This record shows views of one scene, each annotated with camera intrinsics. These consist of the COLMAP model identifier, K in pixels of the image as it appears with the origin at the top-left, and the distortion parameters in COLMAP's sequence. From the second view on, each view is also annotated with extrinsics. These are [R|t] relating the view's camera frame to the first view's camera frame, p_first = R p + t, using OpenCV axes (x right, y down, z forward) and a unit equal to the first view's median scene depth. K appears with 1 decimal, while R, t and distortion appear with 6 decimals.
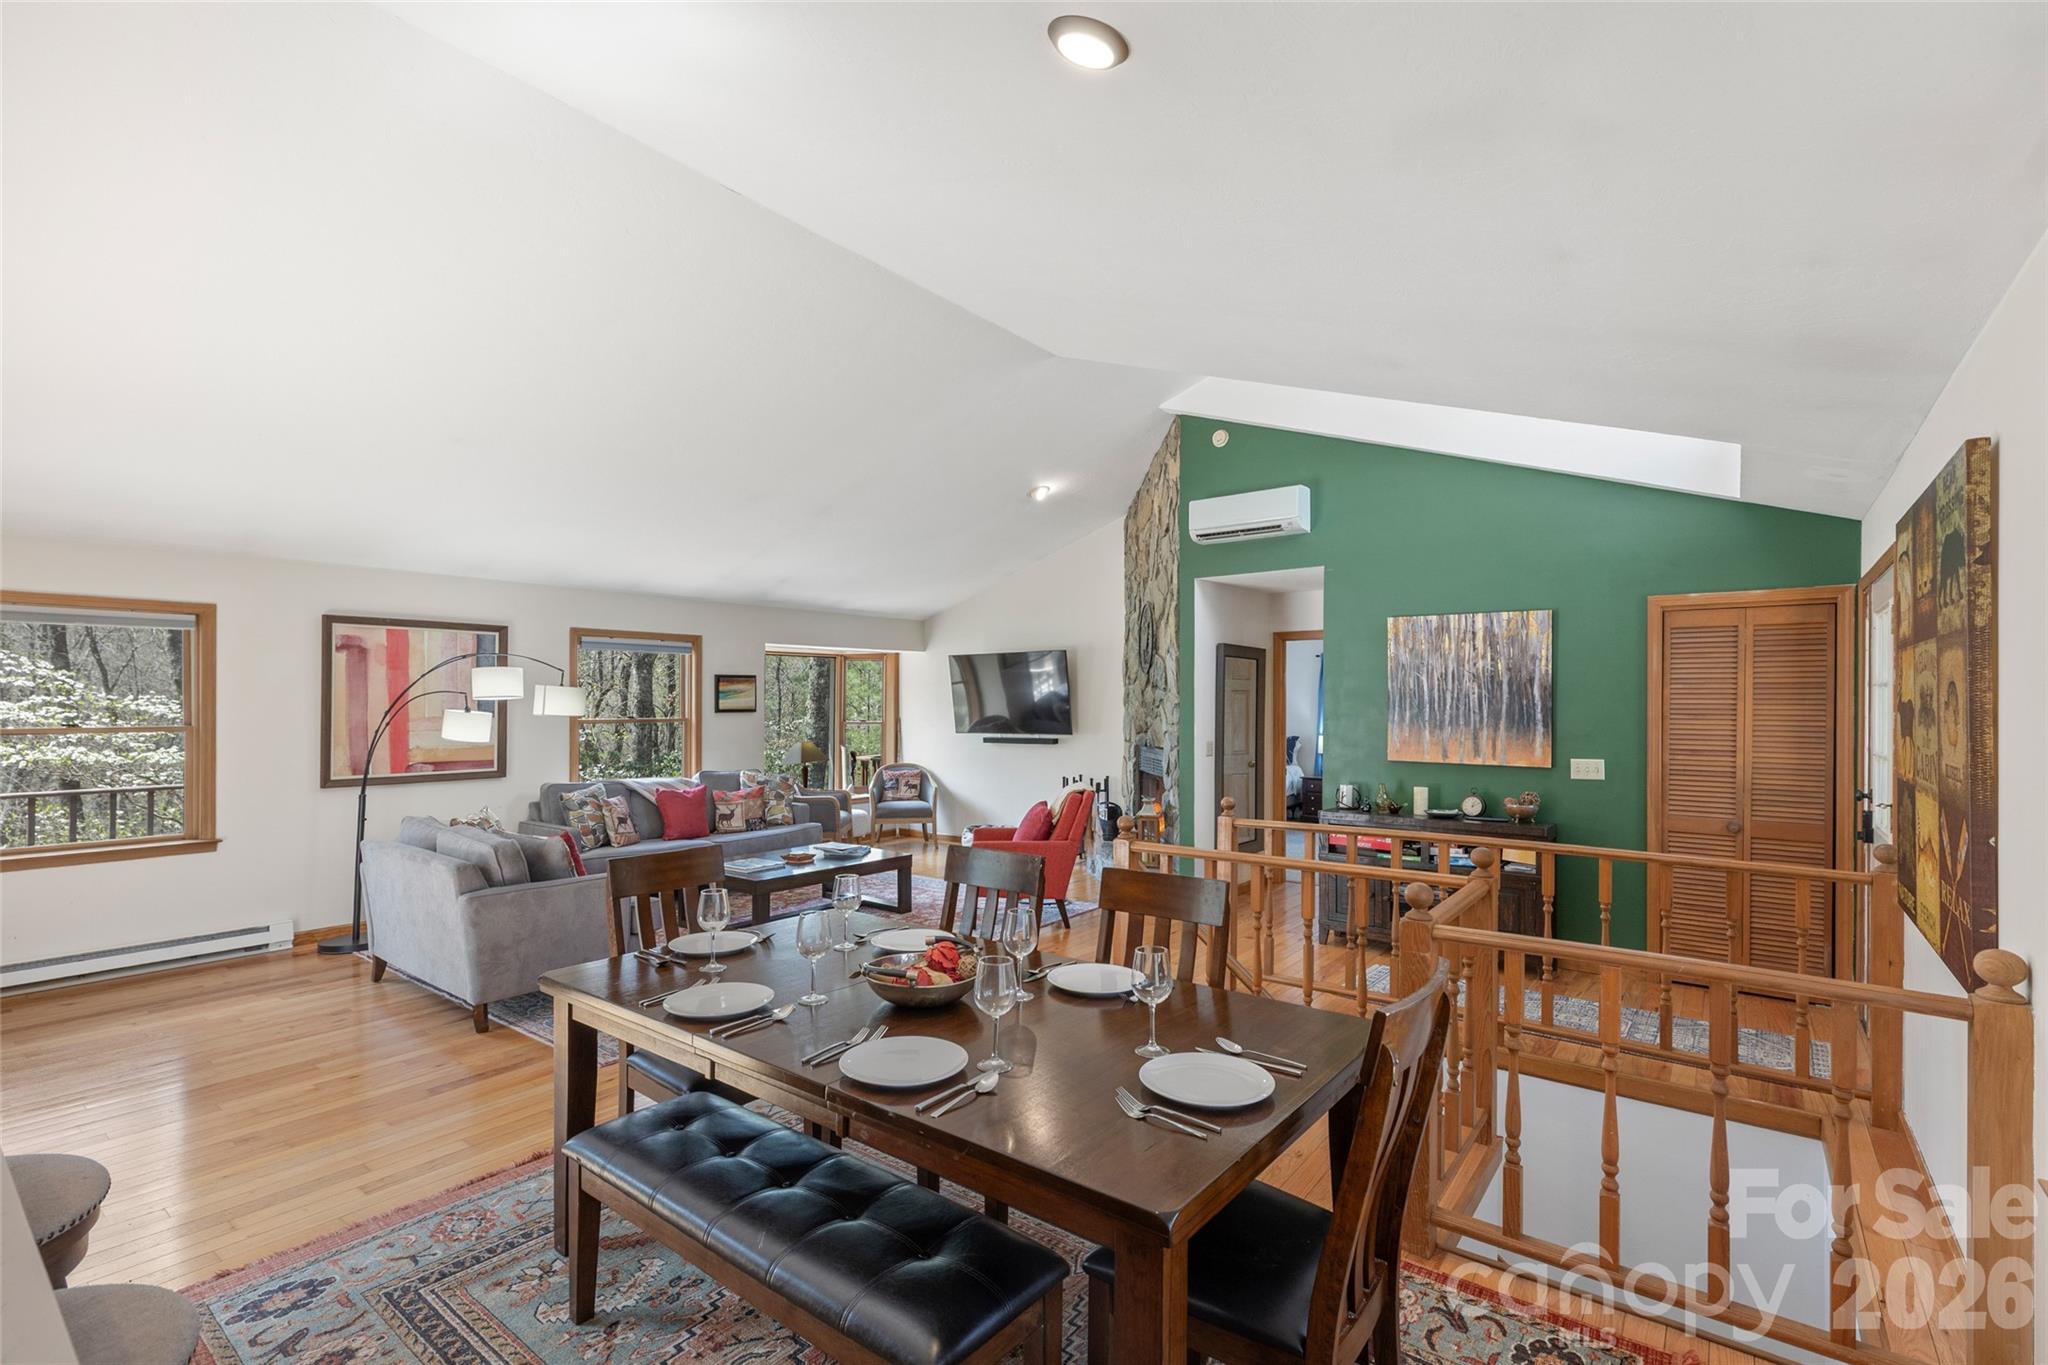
lens RADIAL K [[932.3, 0, 1018.5], [0, 932.3, 702.3], [0, 0, 1]] dist [-0.000174, -0.000092]
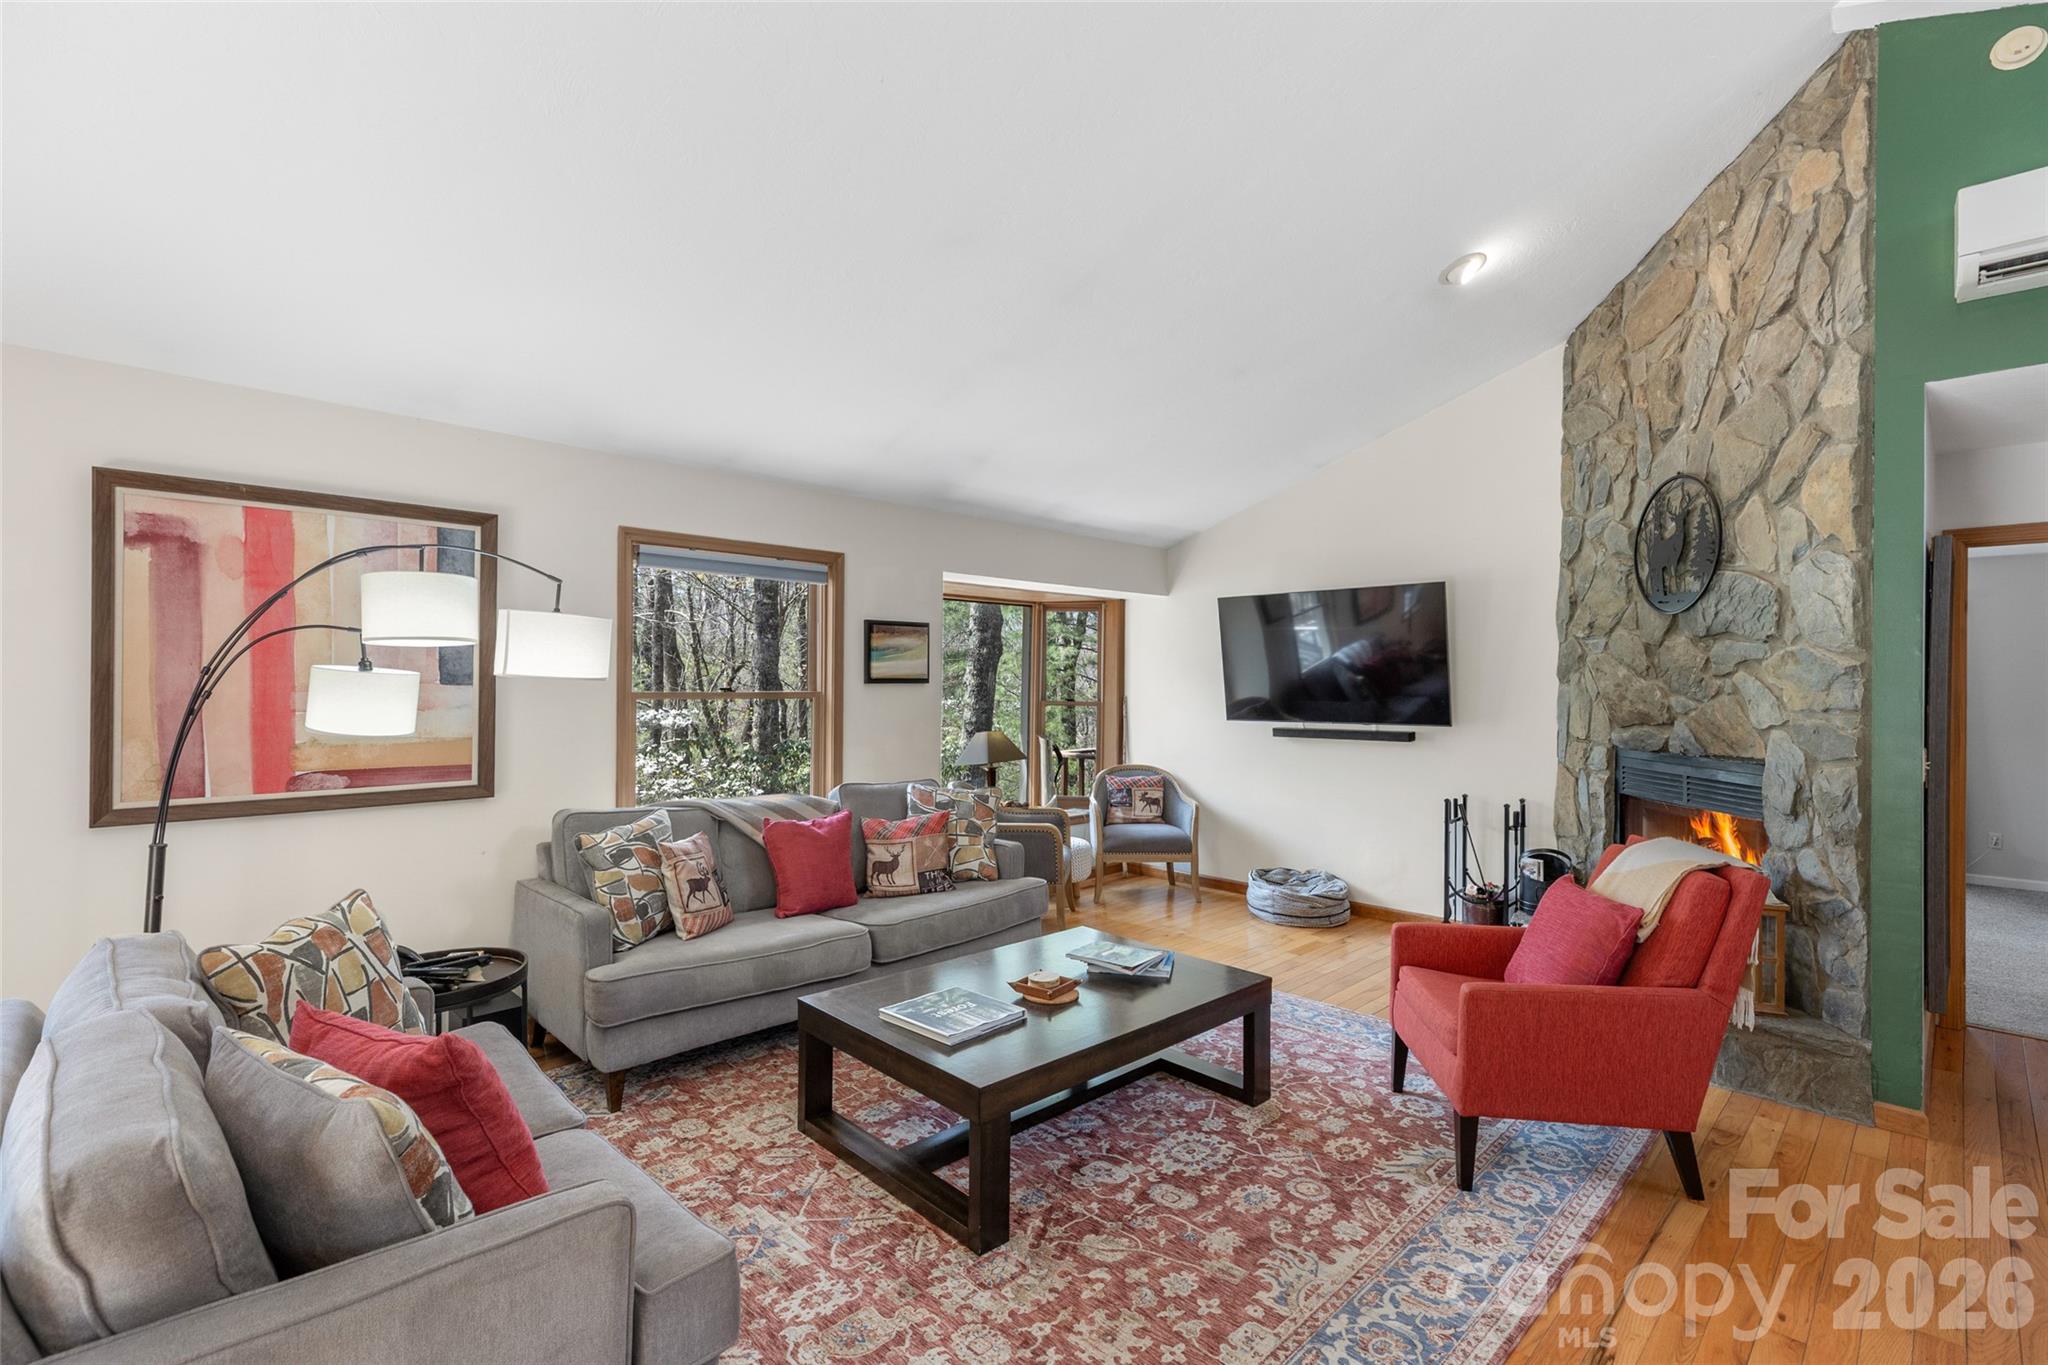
lens RADIAL K [[930.5, 0, 1024.0], [0, 930.5, 682.5], [0, 0, 1]] dist [0.002244, 0.000225]
pose [[0.992049, 0.006165, -0.125698, -0.178023], [-0.006434, 0.999978, -0.001734, 0.013064], [0.125685, 0.002528, 0.992067, 0.502307]]
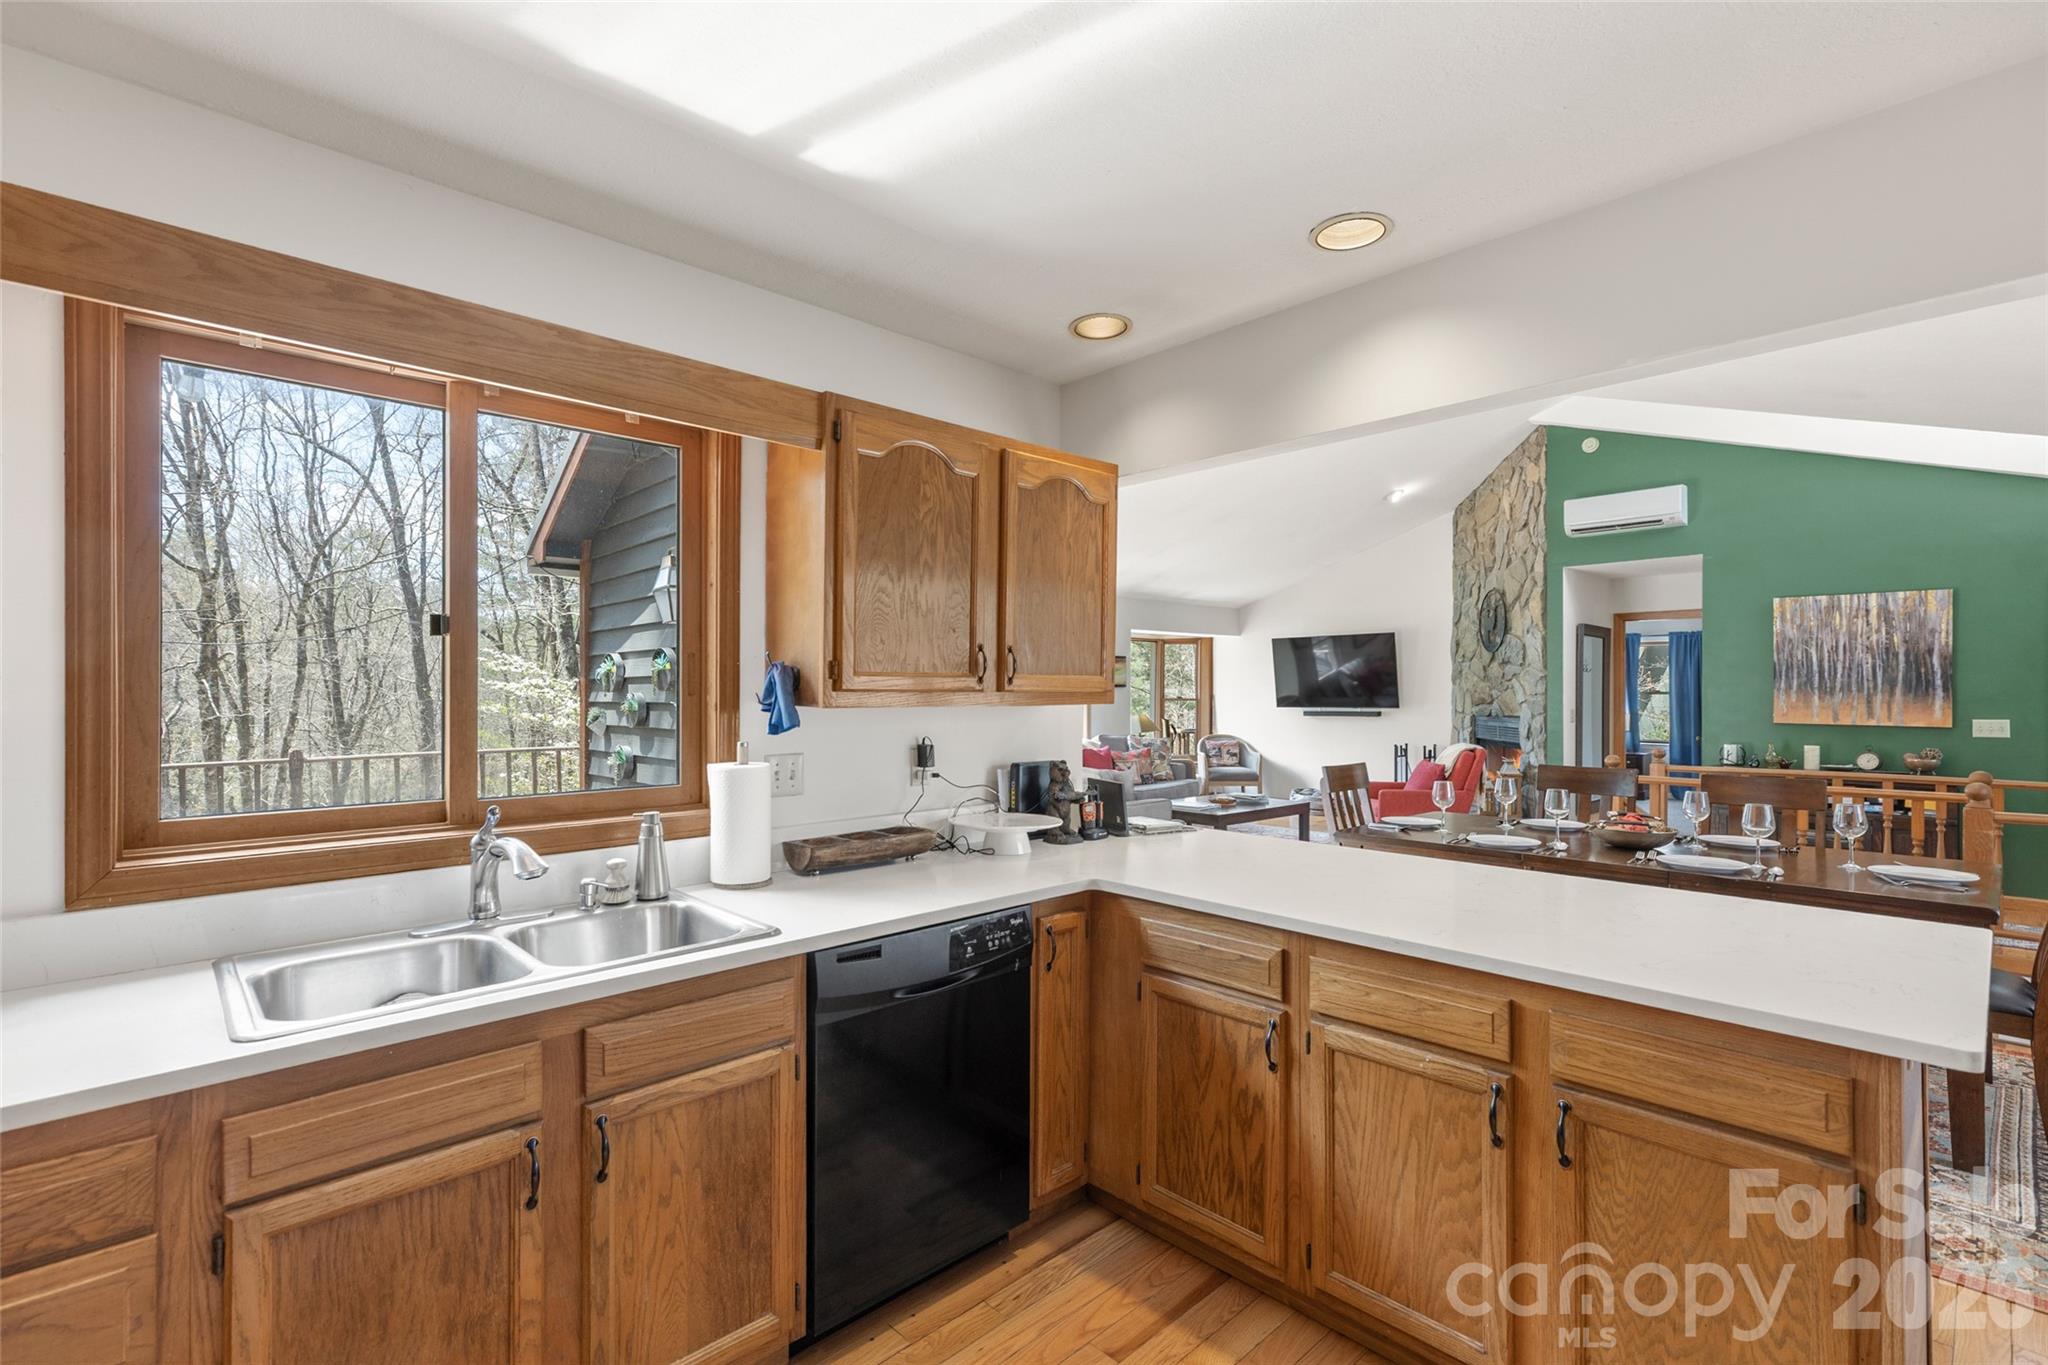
lens RADIAL K [[930.4, 0, 1007.7], [0, 930.4, 690.0], [0, 0, 1]] dist [0.001254, 0.000222]
pose [[0.988085, -0.000339, -0.153907, -0.308552], [-0.000079, 0.999996, -0.002708, 0.021529], [0.153908, 0.002688, 0.988082, -0.237481]]
